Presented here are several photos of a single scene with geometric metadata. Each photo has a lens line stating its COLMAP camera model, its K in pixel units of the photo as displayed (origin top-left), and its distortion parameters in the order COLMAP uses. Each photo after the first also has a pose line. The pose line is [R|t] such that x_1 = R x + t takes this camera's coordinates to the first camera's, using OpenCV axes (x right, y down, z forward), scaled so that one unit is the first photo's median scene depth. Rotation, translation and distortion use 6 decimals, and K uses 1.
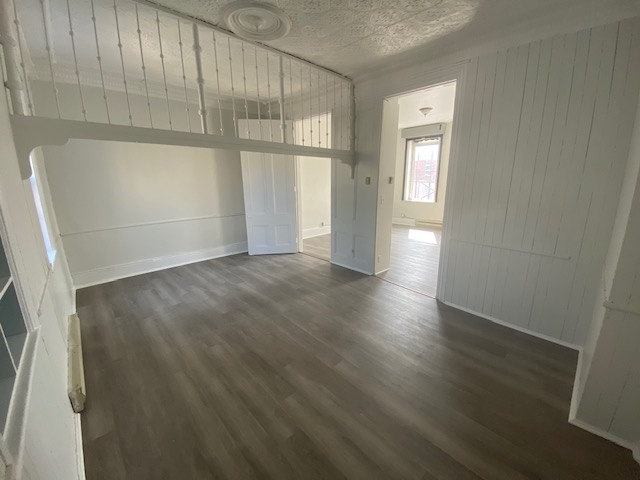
lens RADIAL K [[263.5, 0, 319.6], [0, 263.5, 238.0], [0, 0, 1]] dist [-0.004138, -0.000270]
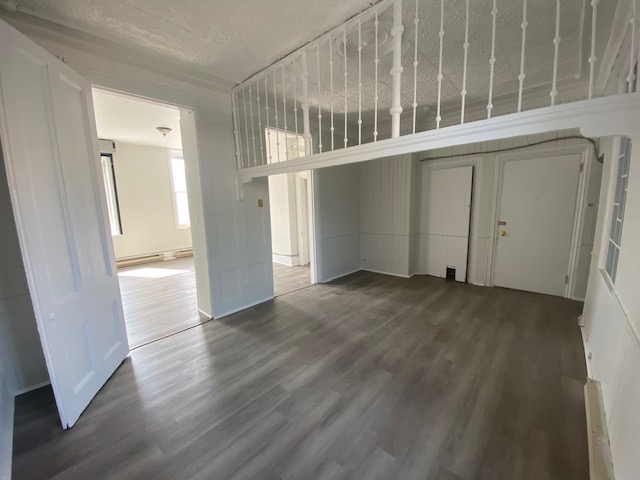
lens RADIAL K [[263.5, 0, 319.6], [0, 263.5, 240.4], [0, 0, 1]] dist [-0.004138, -0.000270]
pose [[-0.084921, -0.142919, 0.986085, -1.025916], [0.253471, 0.954003, 0.160098, -0.241962], [-0.963608, 0.263540, -0.044789, 1.122364]]
